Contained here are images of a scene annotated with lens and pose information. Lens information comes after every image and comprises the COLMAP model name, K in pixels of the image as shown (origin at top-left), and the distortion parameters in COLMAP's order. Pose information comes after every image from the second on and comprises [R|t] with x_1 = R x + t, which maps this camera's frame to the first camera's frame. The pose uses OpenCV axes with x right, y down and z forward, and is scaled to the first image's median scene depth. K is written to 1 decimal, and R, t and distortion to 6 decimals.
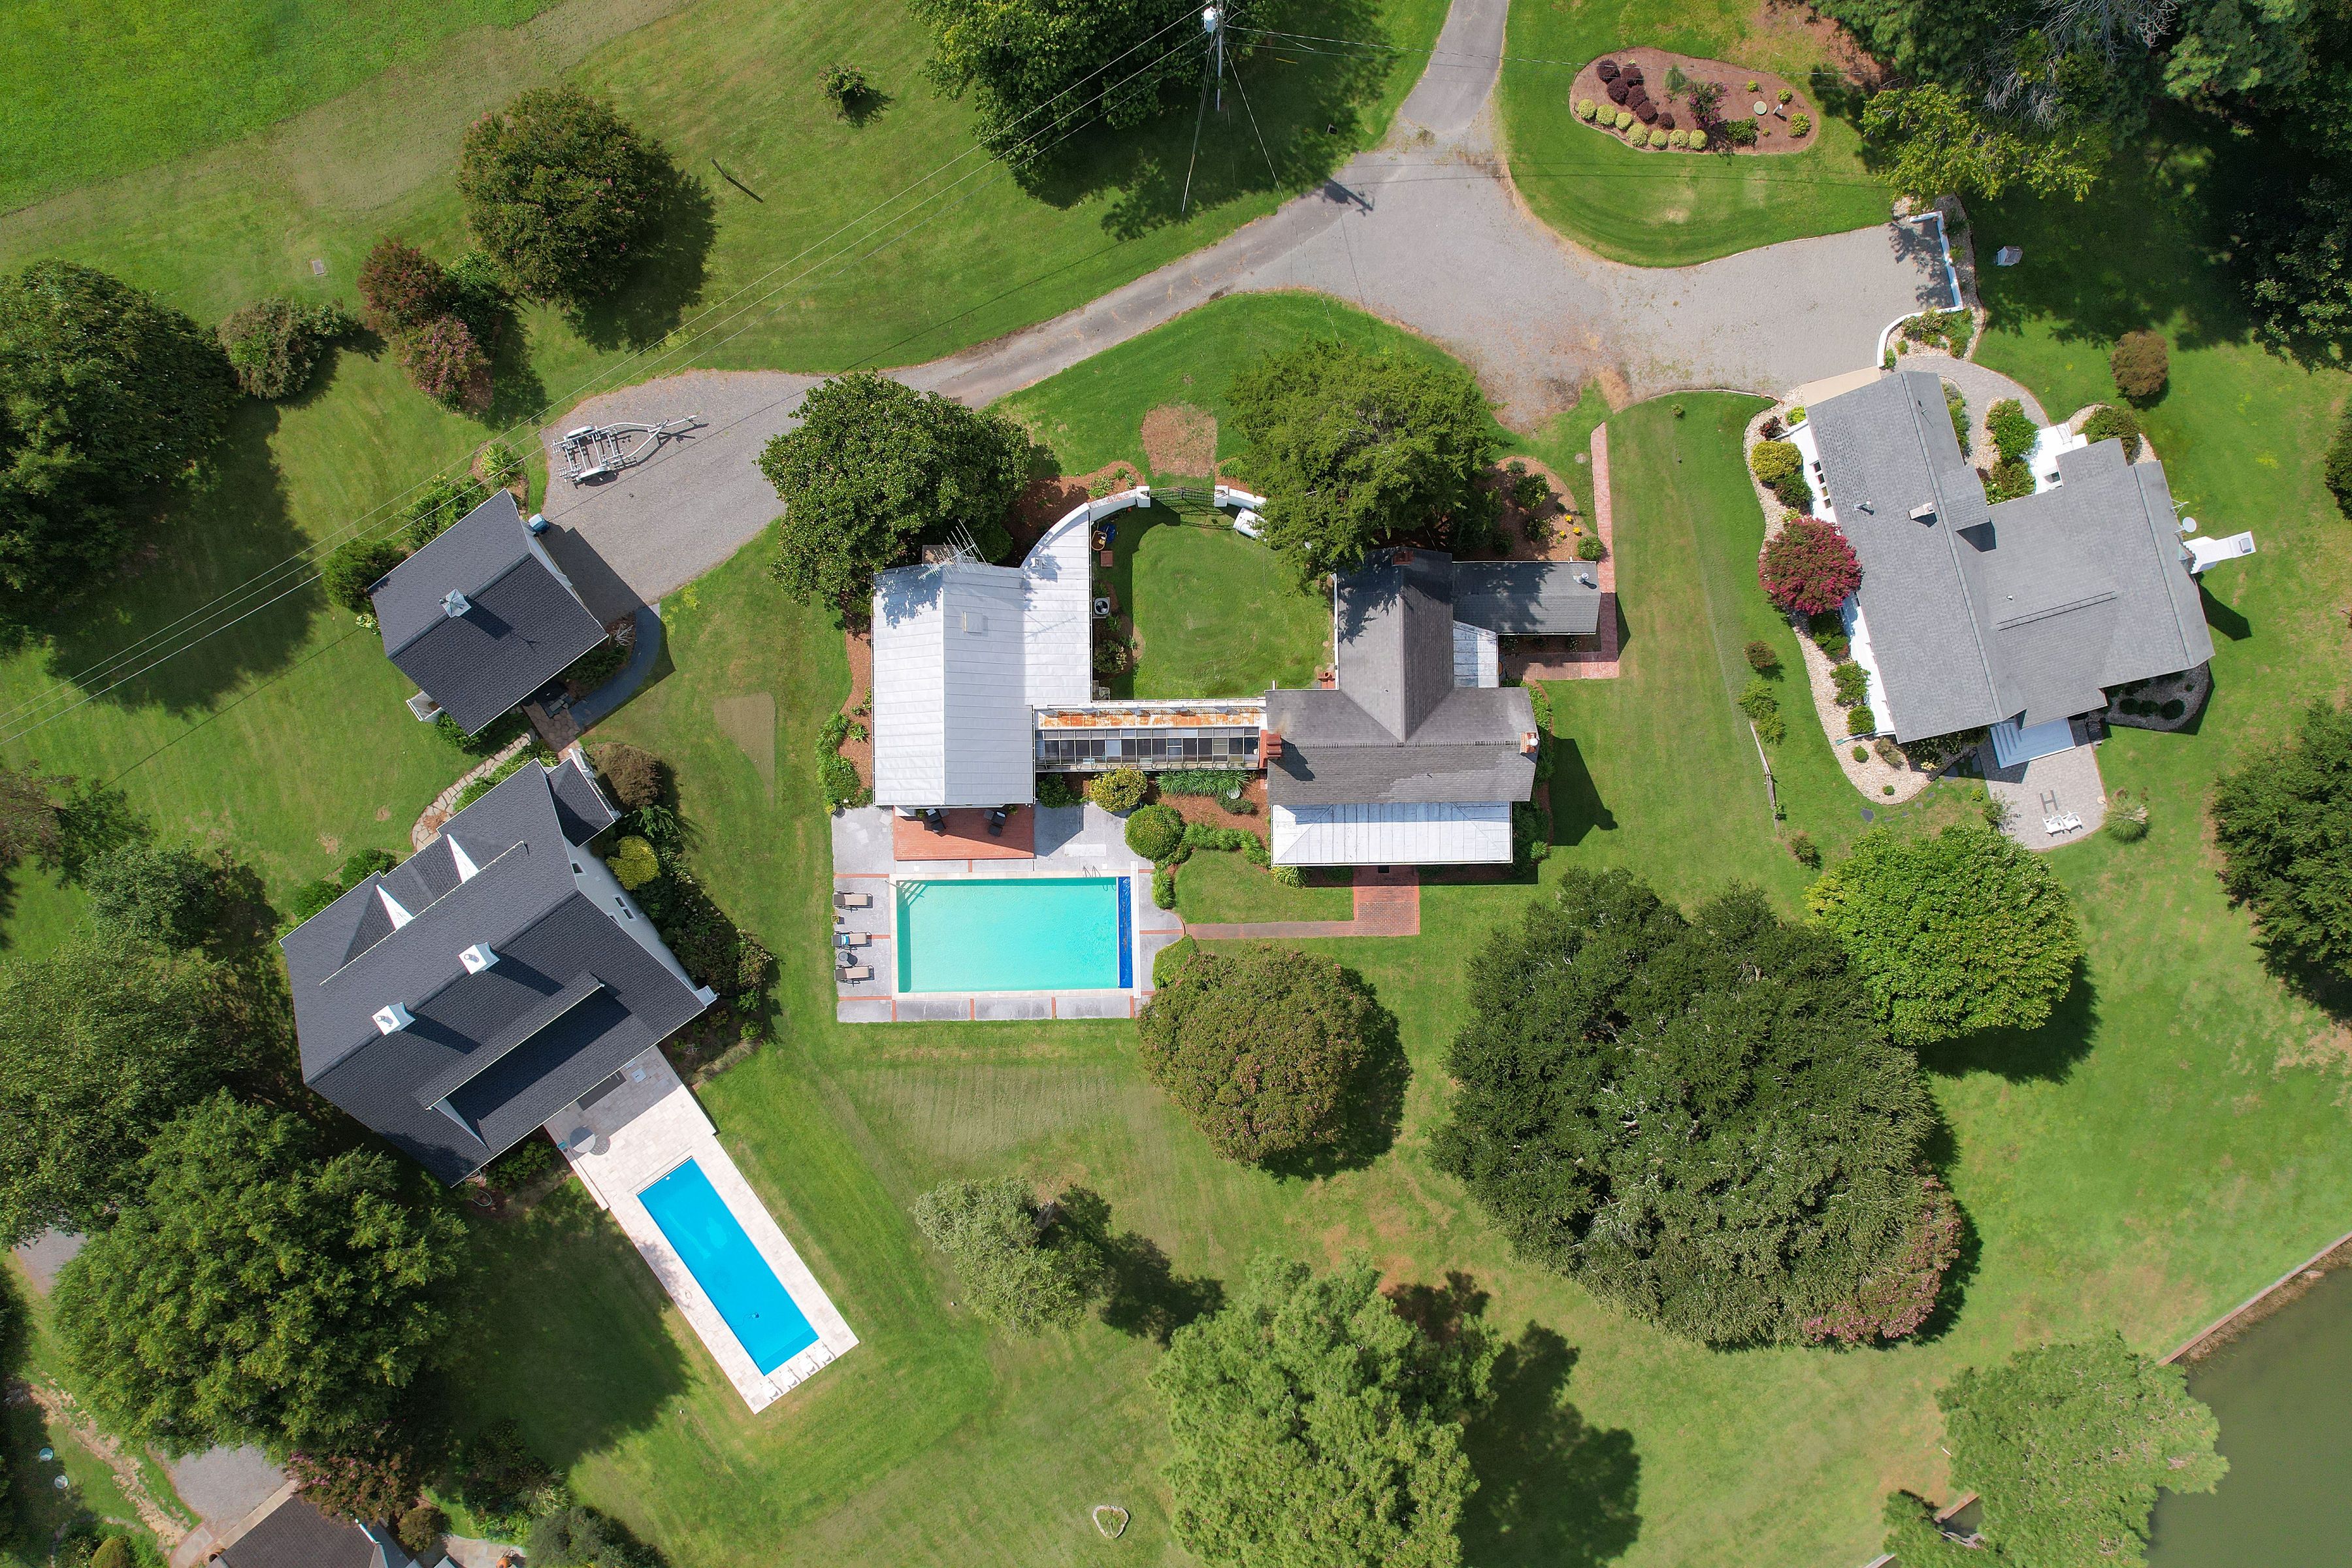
lens RADIAL K [[1513.7, 0, 1181.5], [0, 1513.7, 784.6], [0, 0, 1]] dist [-0.075900, 0.067801]
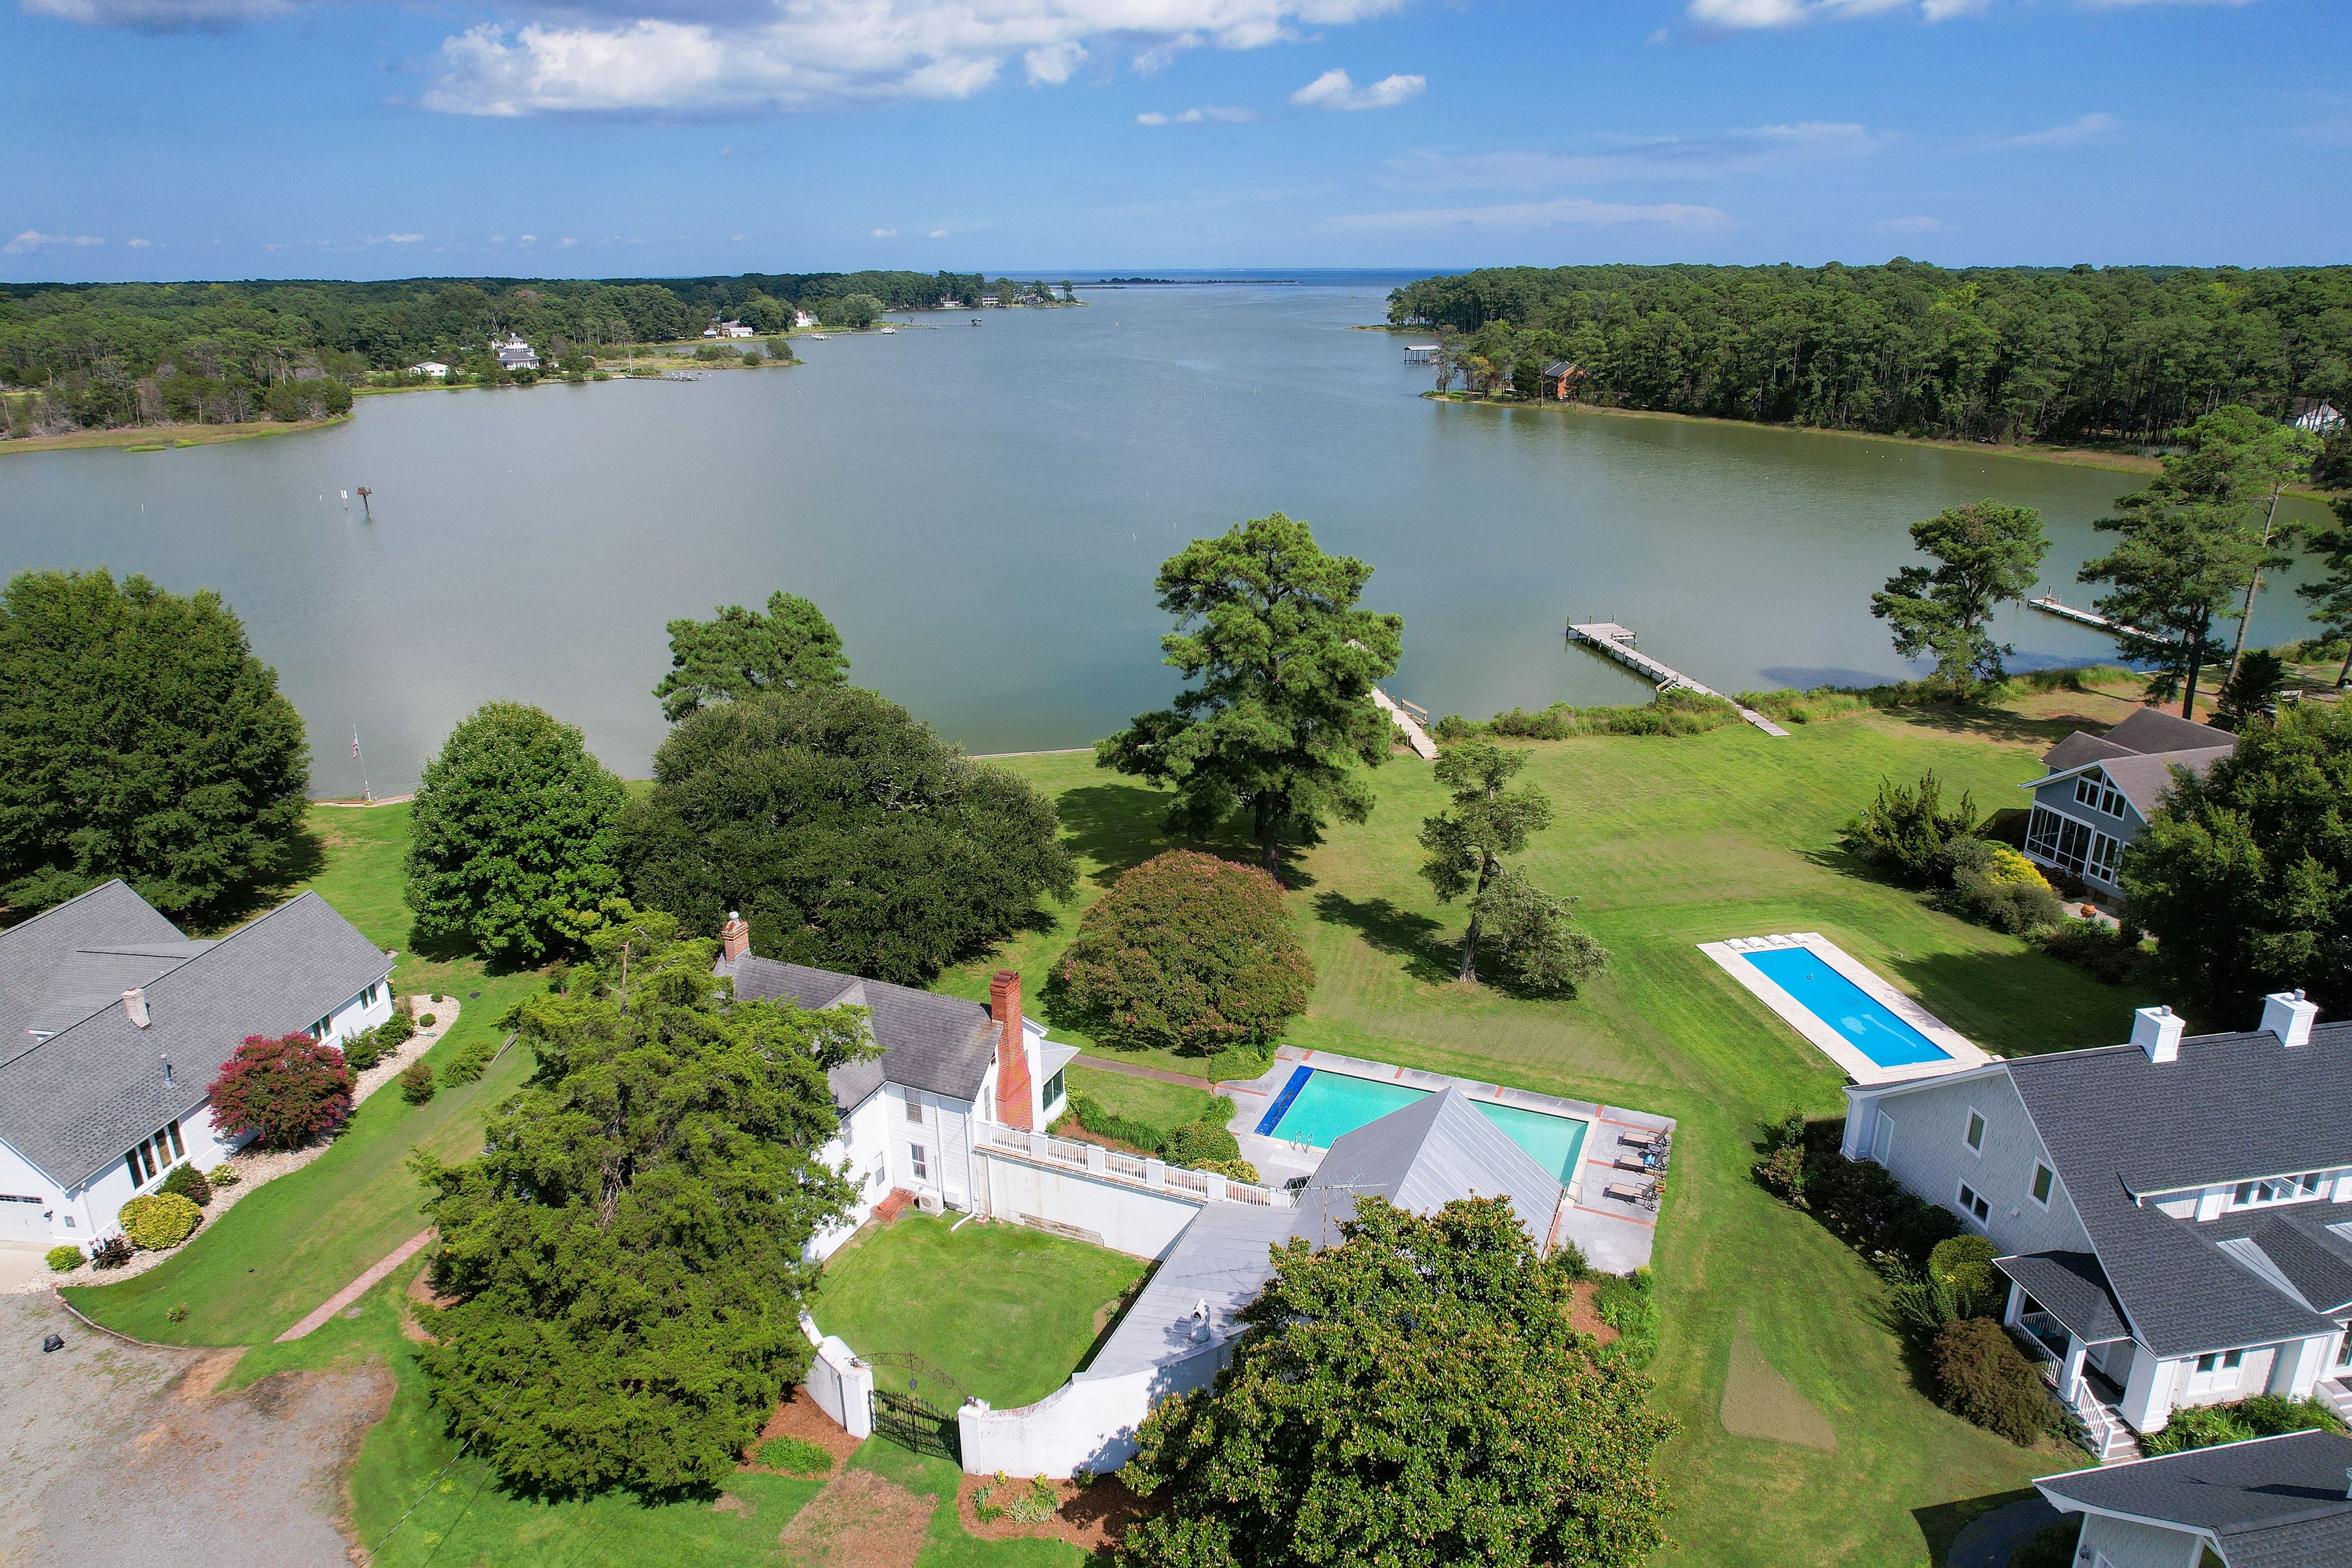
lens RADIAL K [[1513.7, 0, 1193.5], [0, 1513.7, 773.6], [0, 0, 1]] dist [-0.075900, 0.067801]
pose [[-0.915207, -0.124240, 0.383354, -0.274616], [0.402956, -0.293107, 0.867015, -0.554442], [0.004646, 0.947973, 0.318317, 0.586760]]
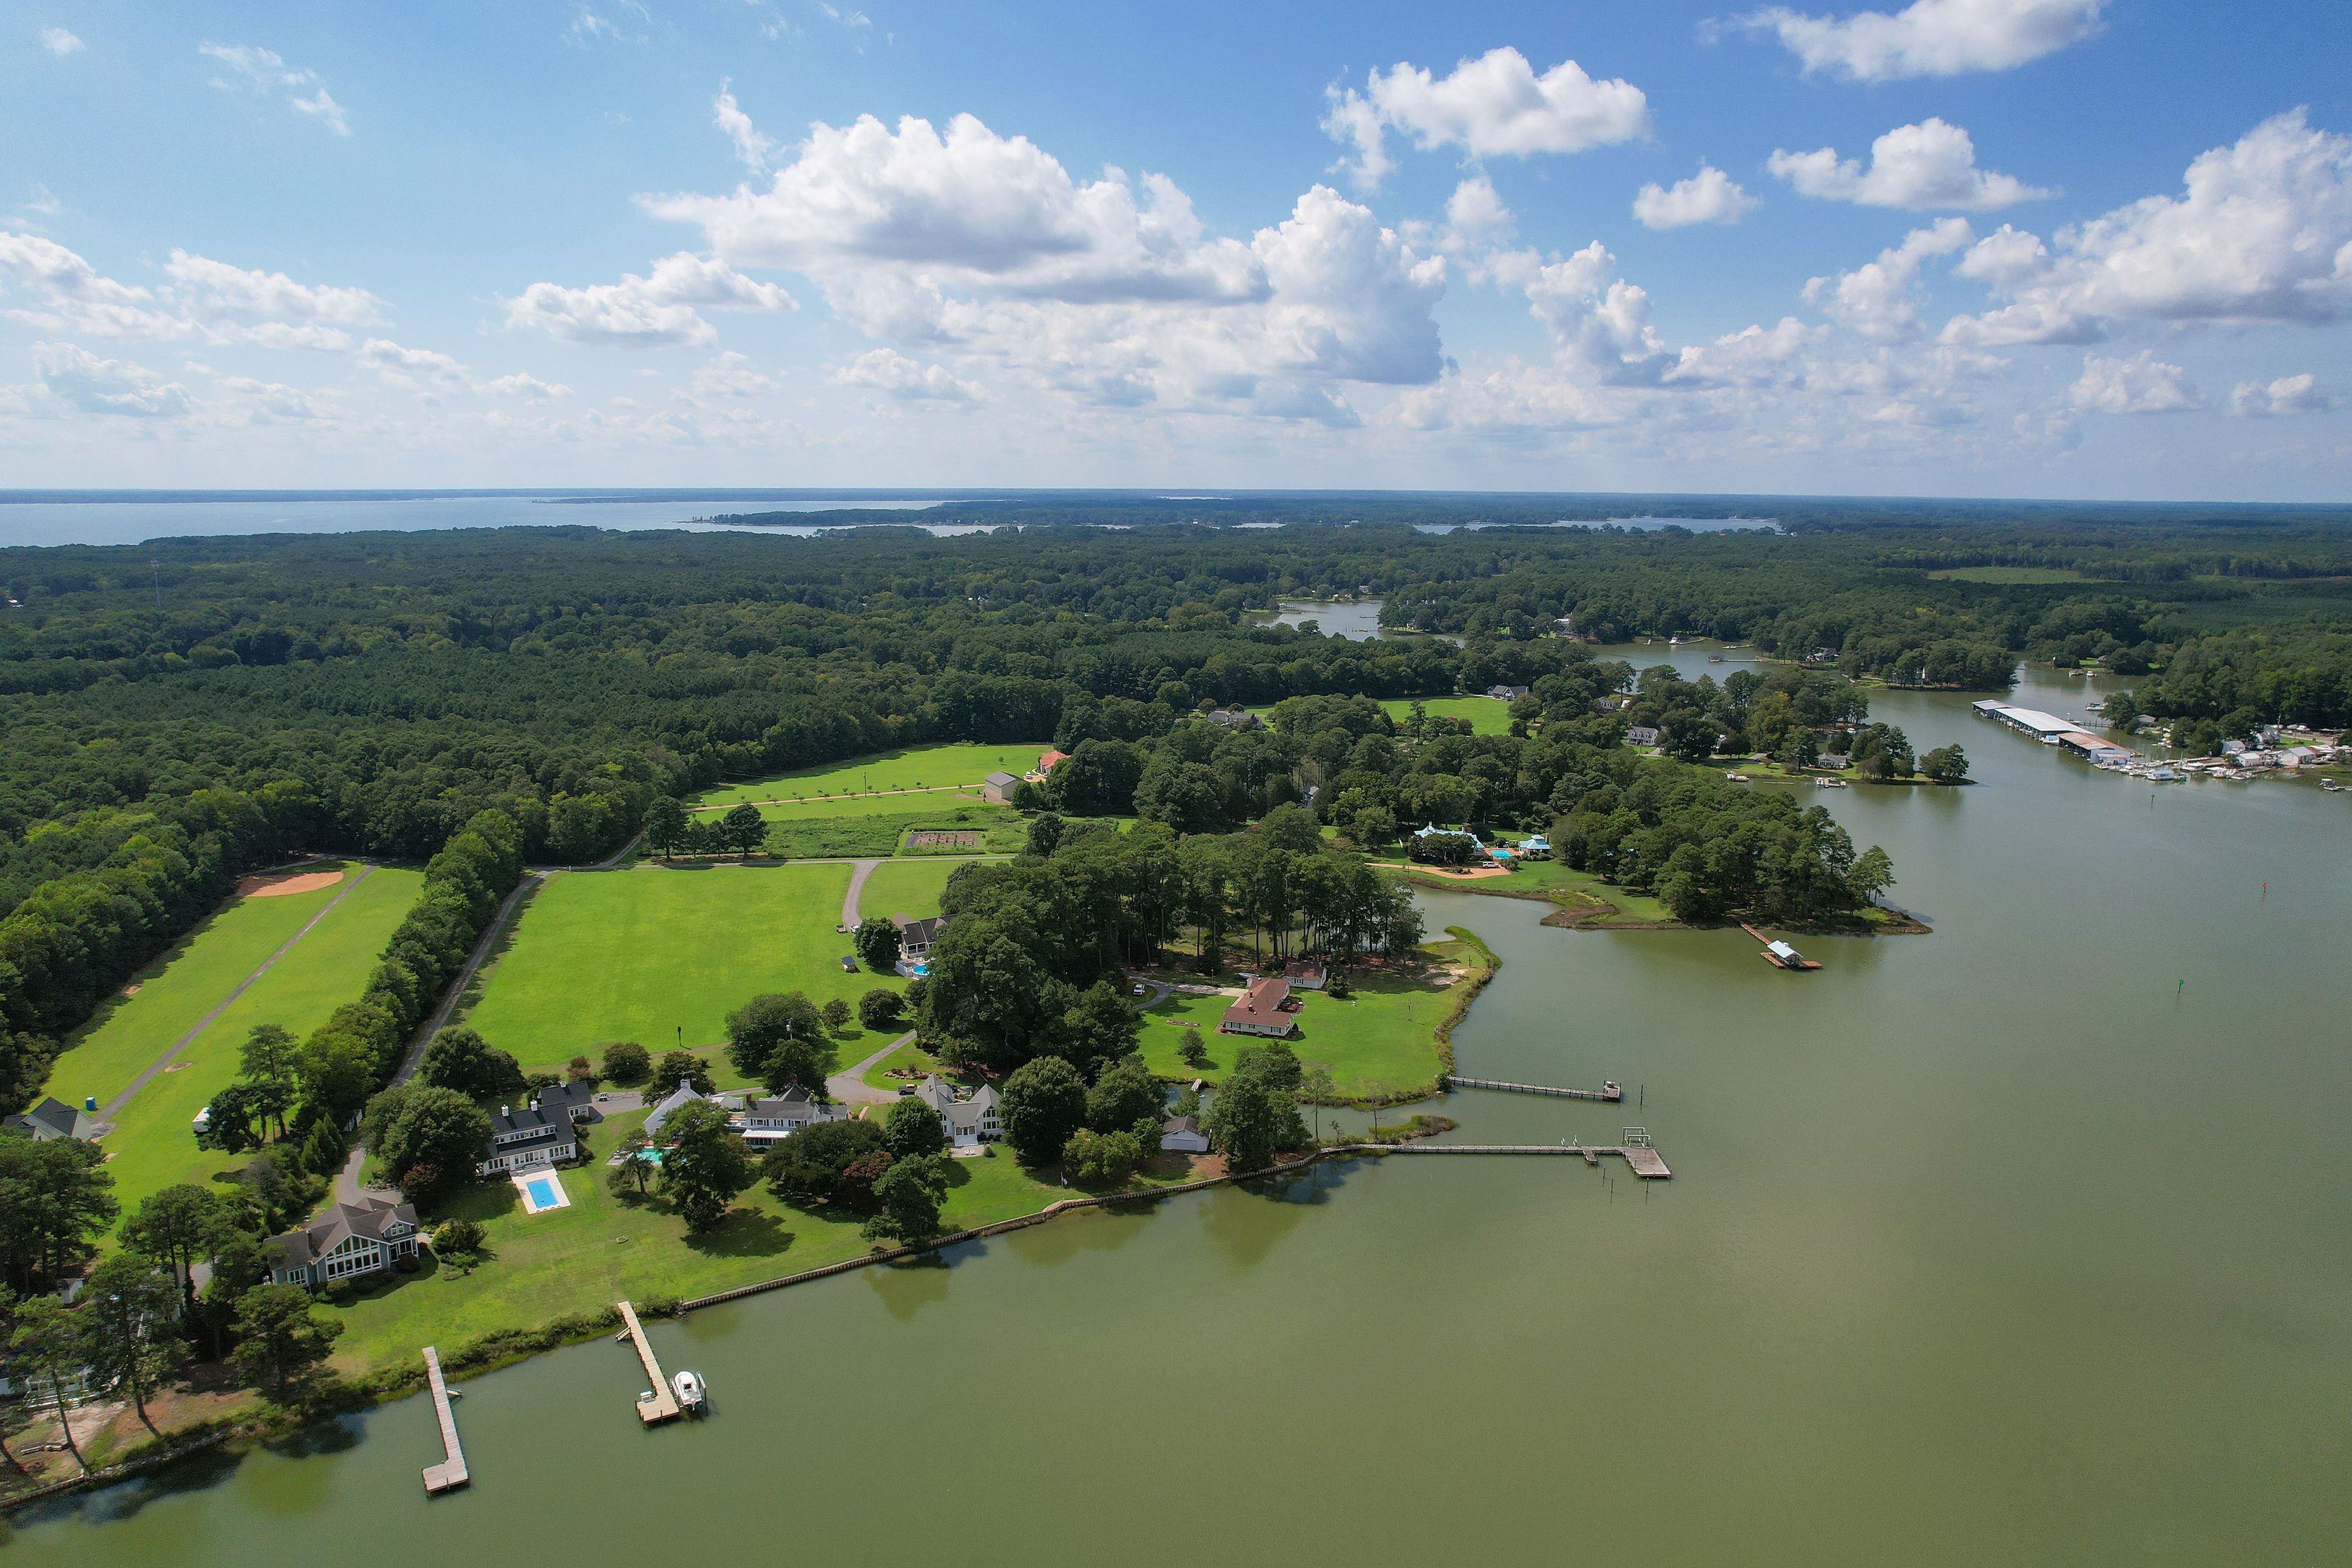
lens RADIAL K [[1513.7, 0, 1186.5], [0, 1513.7, 764.7], [0, 0, 1]] dist [-0.075900, 0.067801]
pose [[0.998960, 0.014738, -0.043139, 1.252945], [-0.045082, 0.178845, -0.982844, 3.332480], [-0.006770, 0.983767, 0.179324, -0.541417]]
